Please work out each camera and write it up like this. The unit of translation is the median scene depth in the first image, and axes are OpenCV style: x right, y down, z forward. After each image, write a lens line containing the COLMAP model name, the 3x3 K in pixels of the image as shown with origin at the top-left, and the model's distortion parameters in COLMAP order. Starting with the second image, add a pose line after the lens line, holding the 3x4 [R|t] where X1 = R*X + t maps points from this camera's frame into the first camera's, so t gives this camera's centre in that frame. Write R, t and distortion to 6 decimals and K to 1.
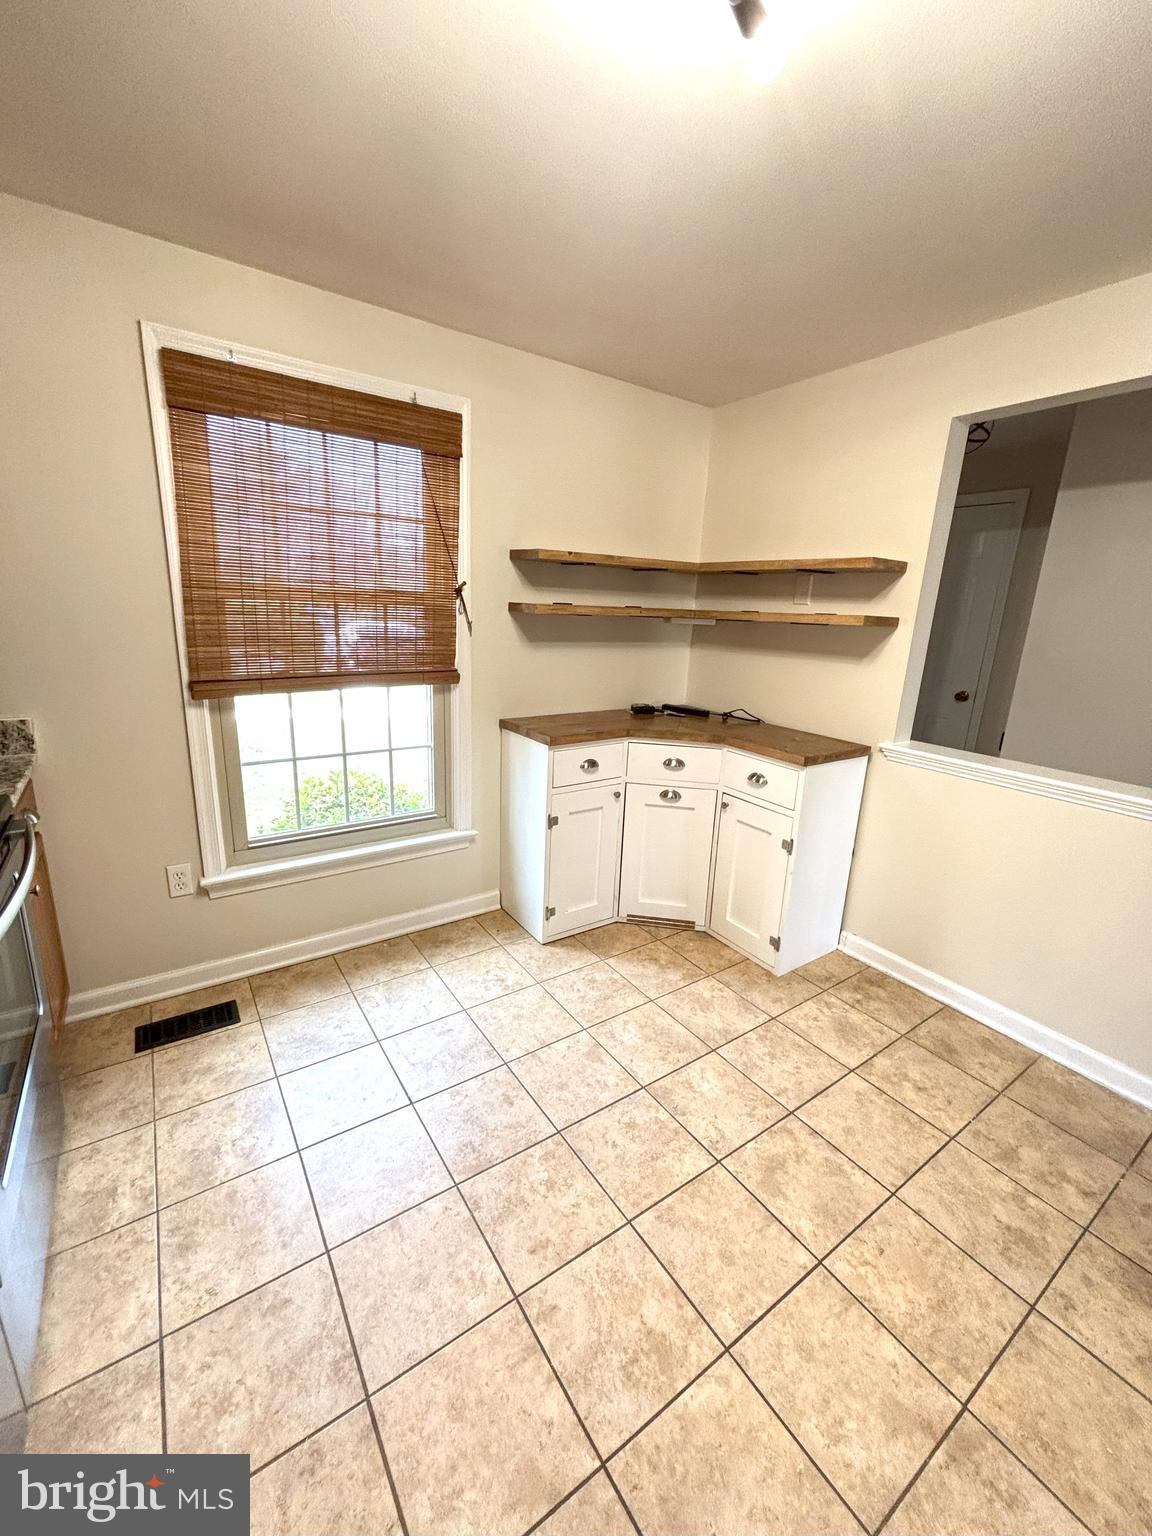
lens RADIAL K [[617.8, 0, 576.0], [0, 617.8, 768.0], [0, 0, 1]] dist [0.001008, 0.000695]
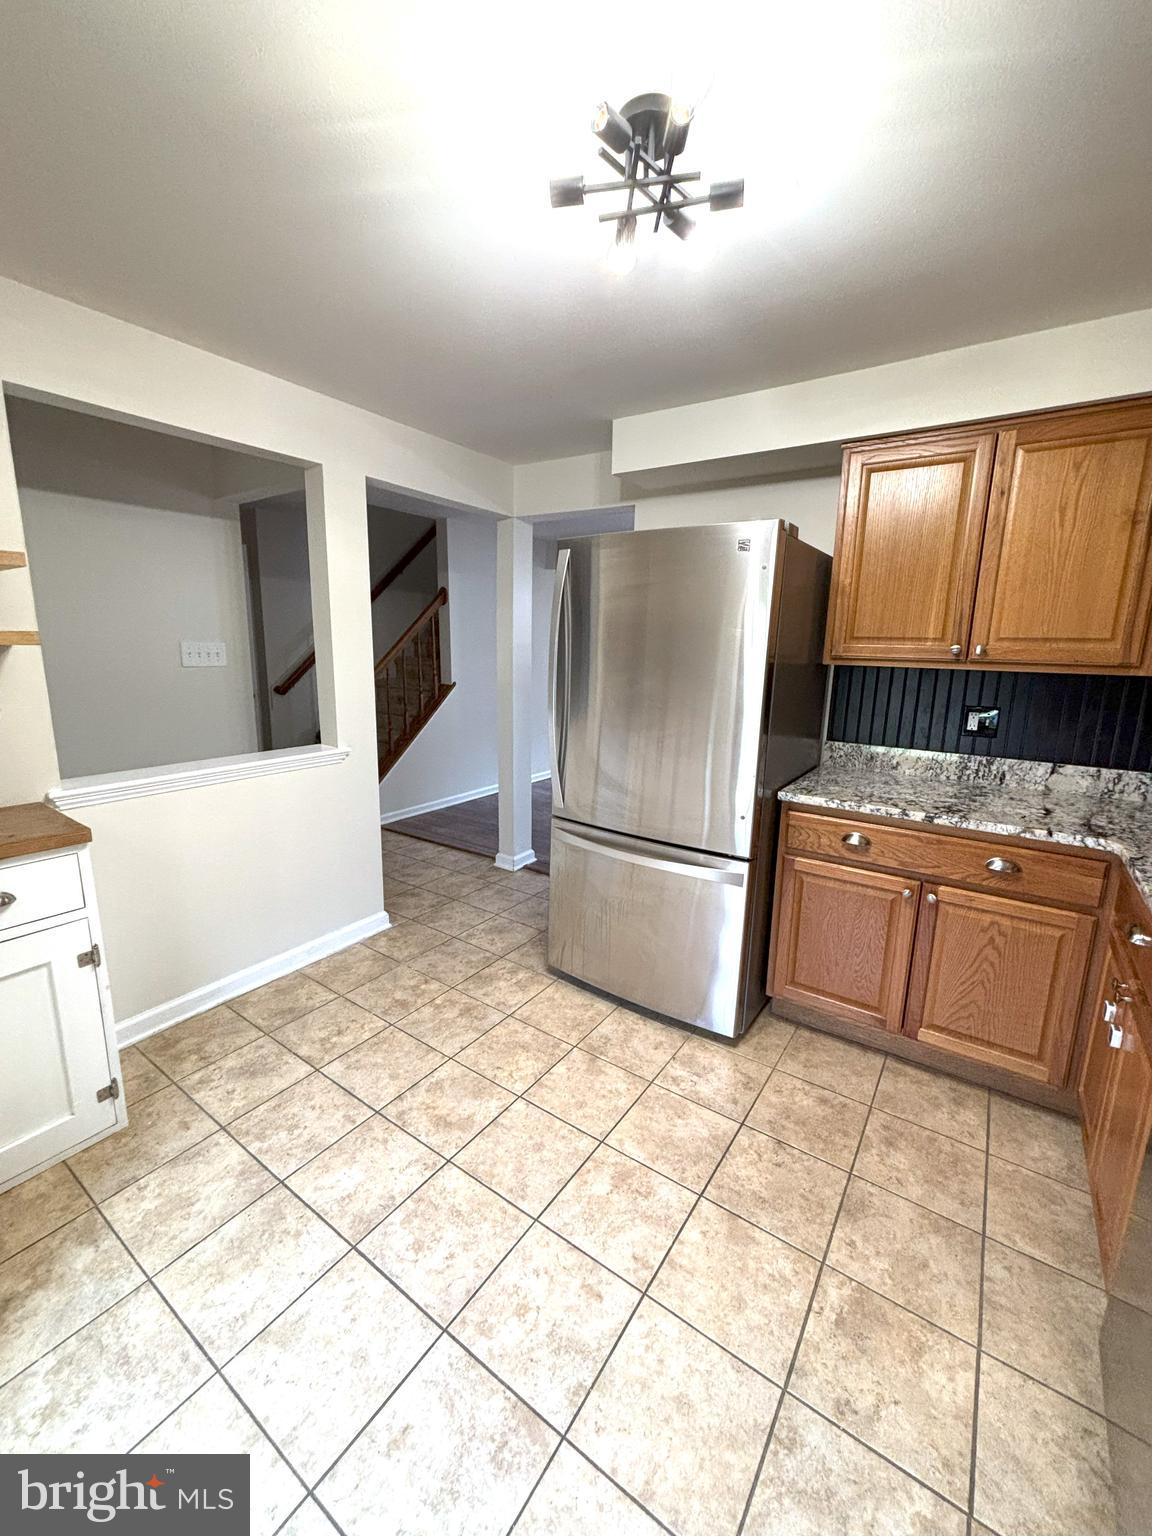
lens RADIAL K [[617.8, 0, 576.0], [0, 617.8, 768.0], [0, 0, 1]] dist [0.001008, 0.000695]
pose [[-0.354528, -0.238342, 0.904159, -0.614054], [0.206087, 0.923271, 0.324188, -0.262677], [-0.912052, 0.301269, -0.278207, 0.869650]]
